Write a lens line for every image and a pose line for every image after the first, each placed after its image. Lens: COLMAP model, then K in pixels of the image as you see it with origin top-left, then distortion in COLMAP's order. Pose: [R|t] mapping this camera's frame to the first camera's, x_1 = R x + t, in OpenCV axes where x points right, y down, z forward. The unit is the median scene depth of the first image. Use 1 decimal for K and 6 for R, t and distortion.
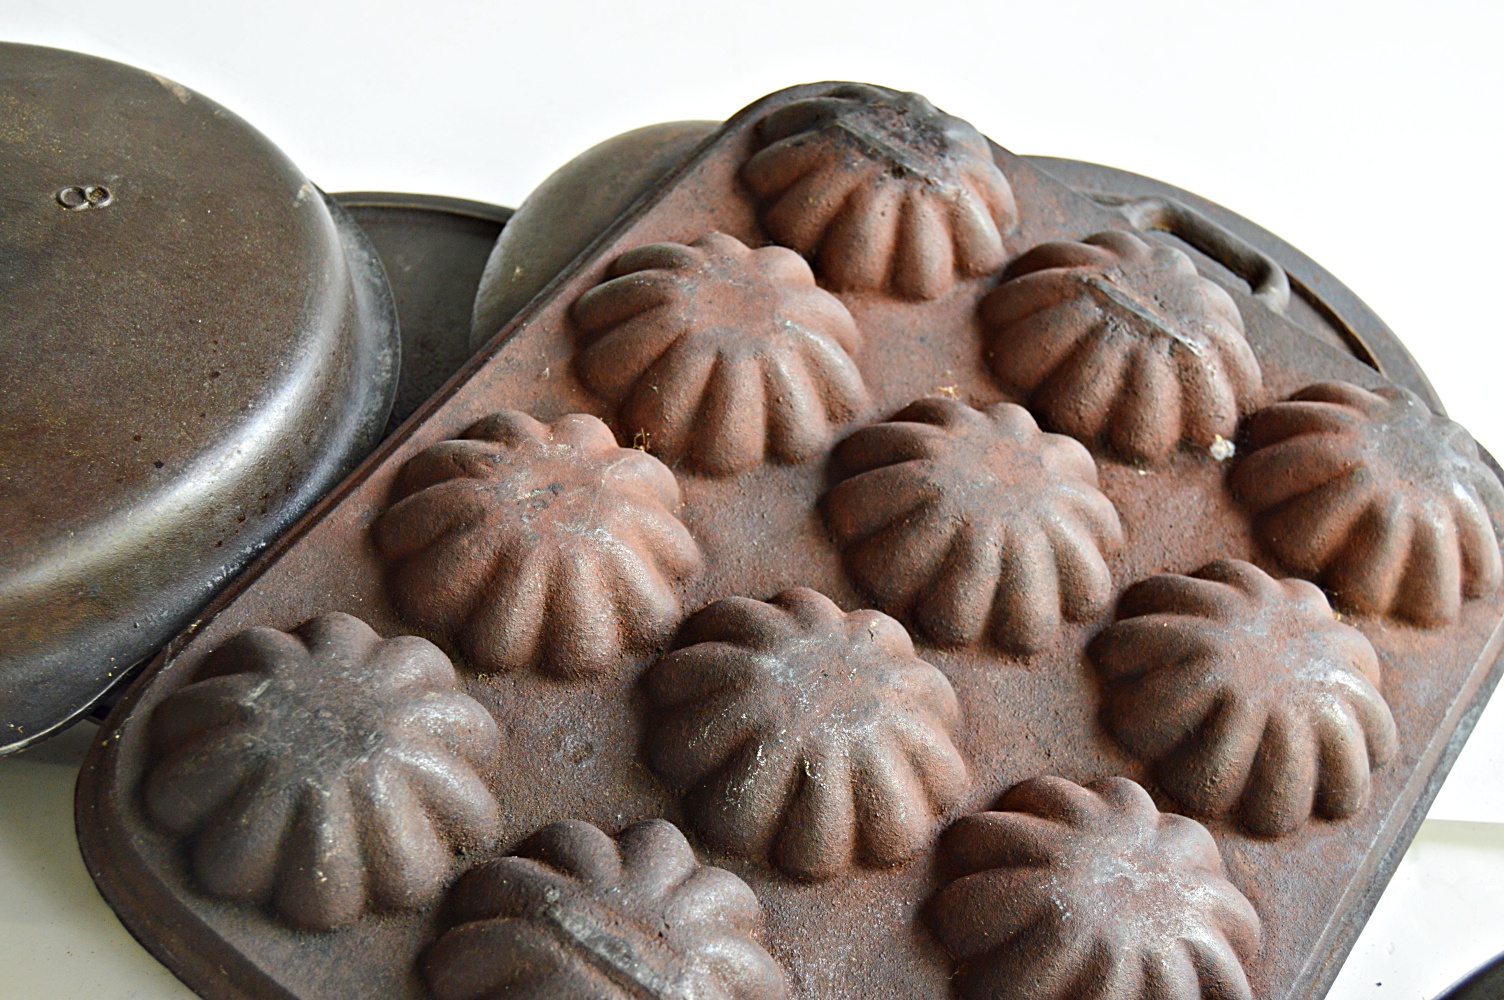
lens RADIAL K [[2263.2, 0, 751.3], [0, 2263.2, 499.5], [0, 0, 1]] dist [-0.010755, 0.000000]
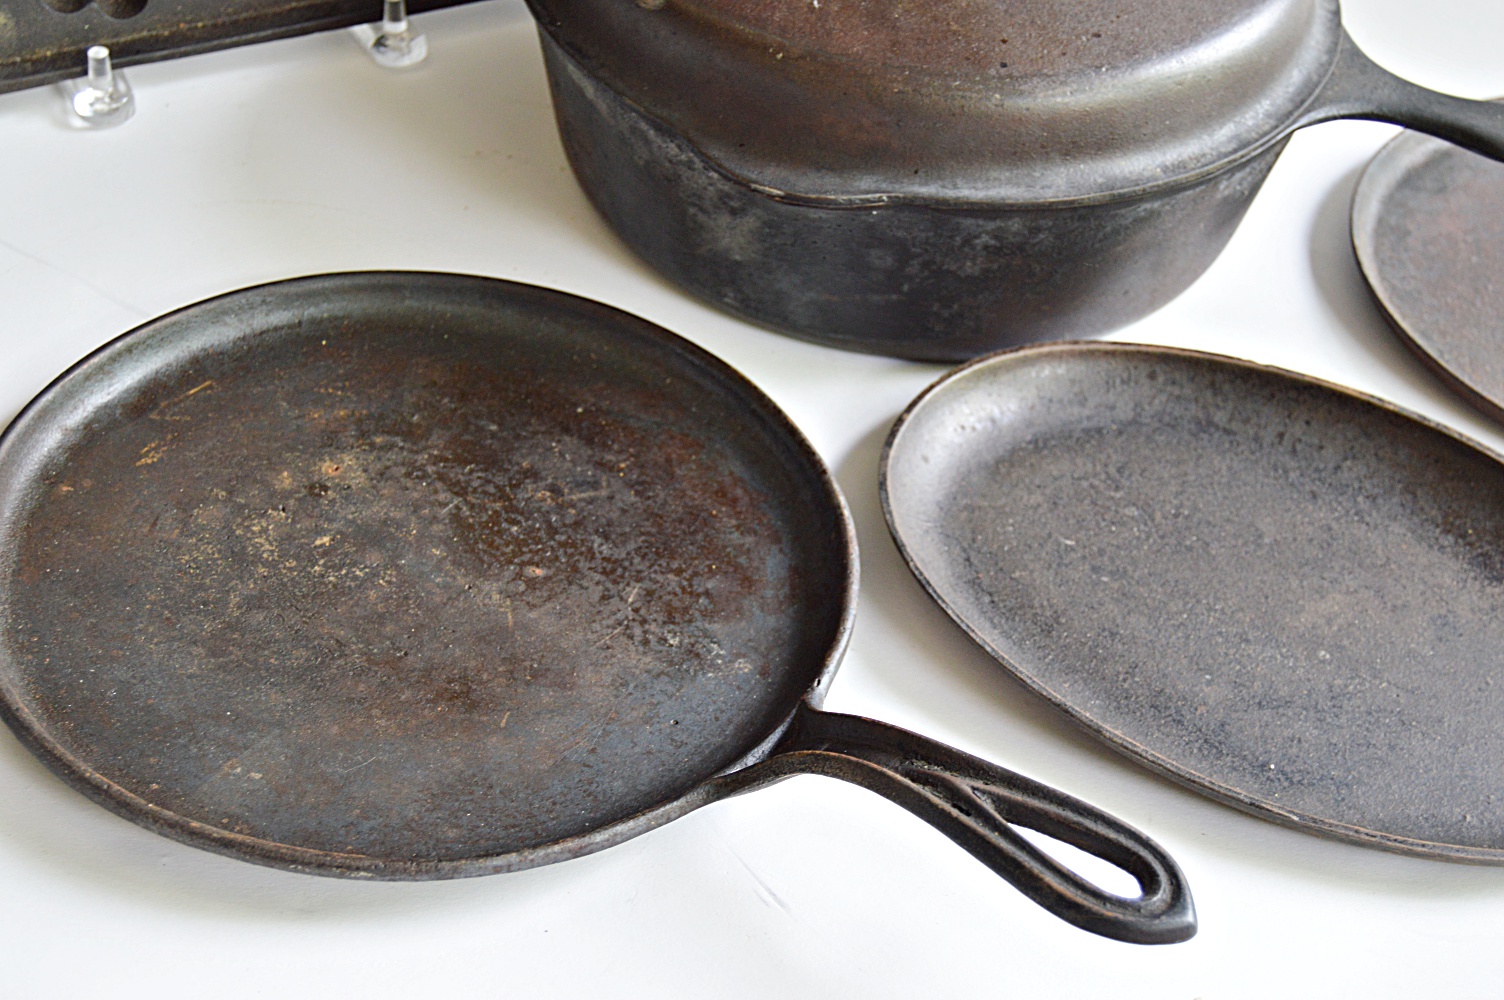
lens RADIAL K [[2583.3, 0, 758.9], [0, 2583.3, 495.6], [0, 0, 1]] dist [-0.009695, 0.000000]
pose [[0.701972, 0.486285, -0.520348, 0.442652], [-0.523457, 0.847697, 0.086038, 0.121228], [0.482936, 0.211983, 0.849609, -0.157429]]
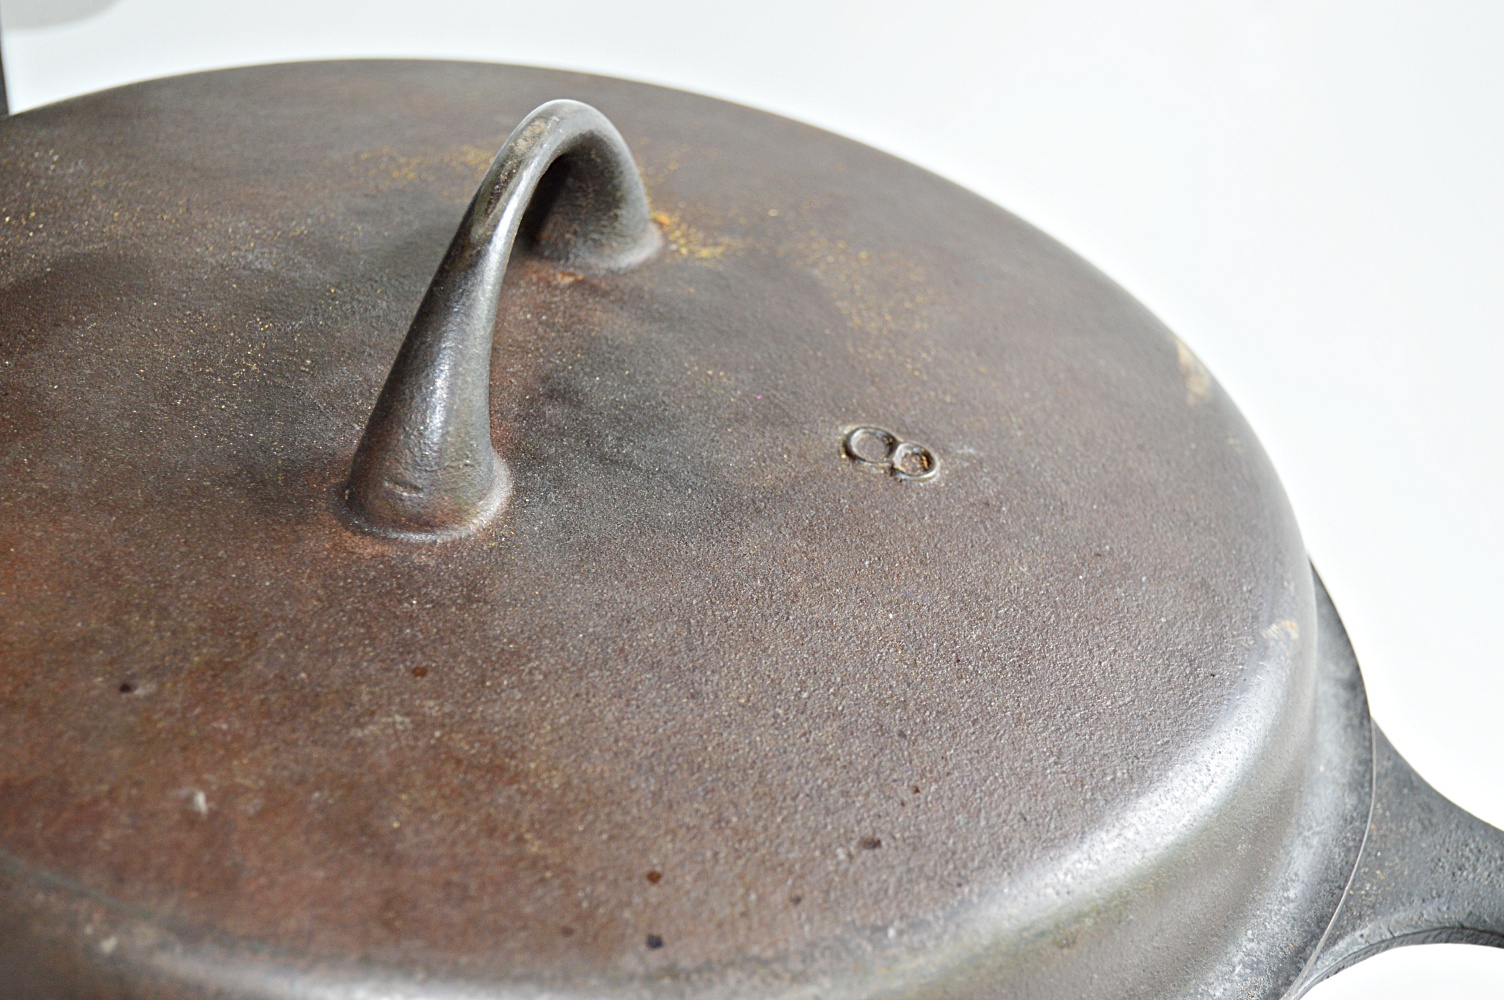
lens RADIAL K [[3138.0, 0, 753.5], [0, 3138.0, 502.9], [0, 0, 1]] dist [-0.016256, 0.000000]
pose [[0.773875, 0.392713, -0.496884, 0.054839], [-0.489478, 0.868720, -0.075746, -0.054975], [0.401907, 0.301832, 0.864505, 0.371436]]
